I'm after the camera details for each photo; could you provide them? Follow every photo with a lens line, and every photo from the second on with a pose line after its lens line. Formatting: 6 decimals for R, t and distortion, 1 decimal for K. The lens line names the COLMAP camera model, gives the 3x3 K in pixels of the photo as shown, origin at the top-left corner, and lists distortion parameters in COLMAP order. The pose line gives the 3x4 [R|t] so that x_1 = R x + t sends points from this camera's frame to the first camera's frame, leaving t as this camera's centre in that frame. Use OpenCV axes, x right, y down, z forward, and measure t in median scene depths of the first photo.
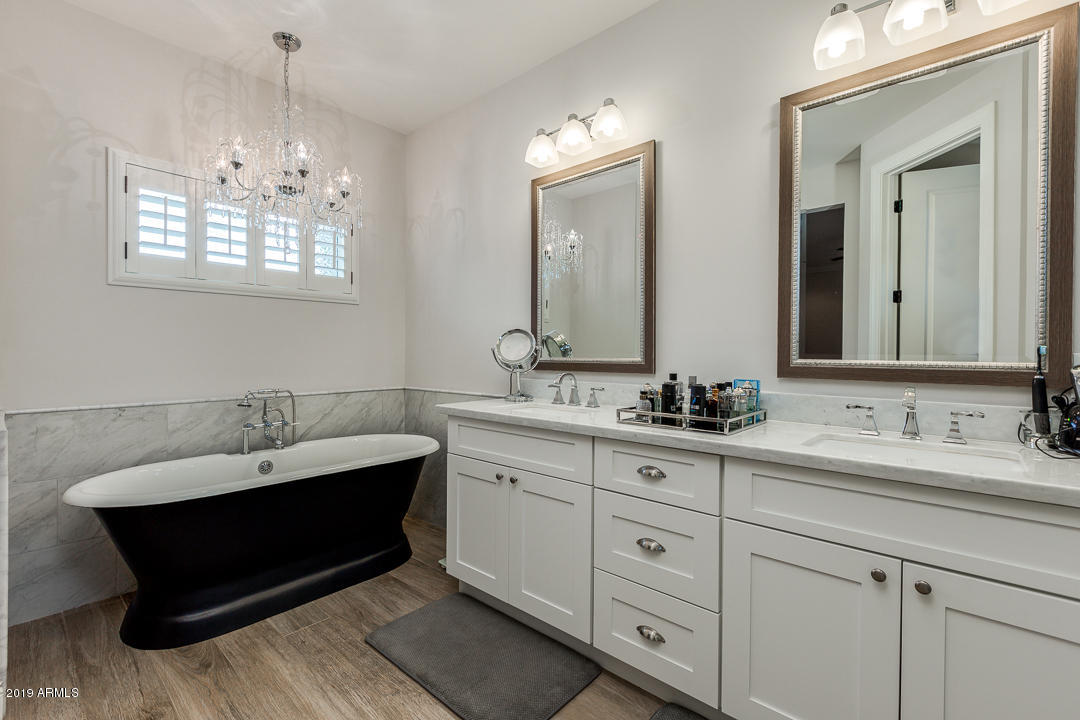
lens RADIAL K [[482.8, 0, 540.0], [0, 482.8, 354.1], [0, 0, 1]] dist [-0.000855, -0.000205]
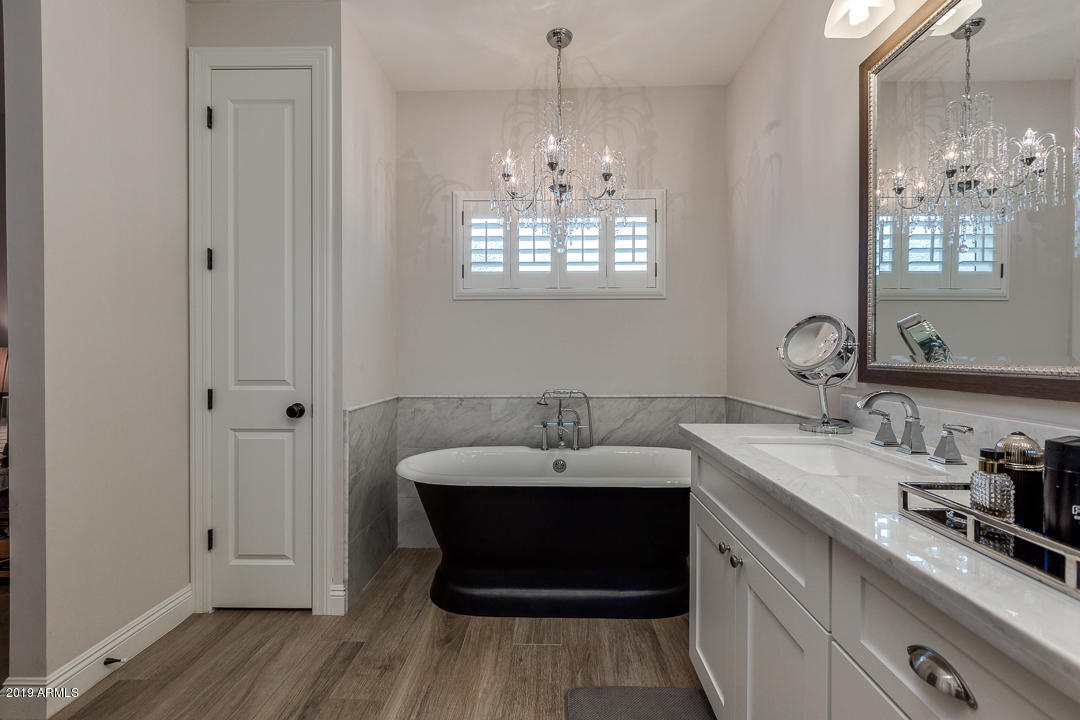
lens RADIAL K [[482.8, 0, 540.0], [0, 482.8, 354.1], [0, 0, 1]] dist [-0.000855, -0.000205]
pose [[0.636704, -0.000344, -0.771108, 0.210500], [0.000481, 1.000000, -0.000049, -0.002300], [0.771108, -0.000339, 0.636704, 0.342025]]
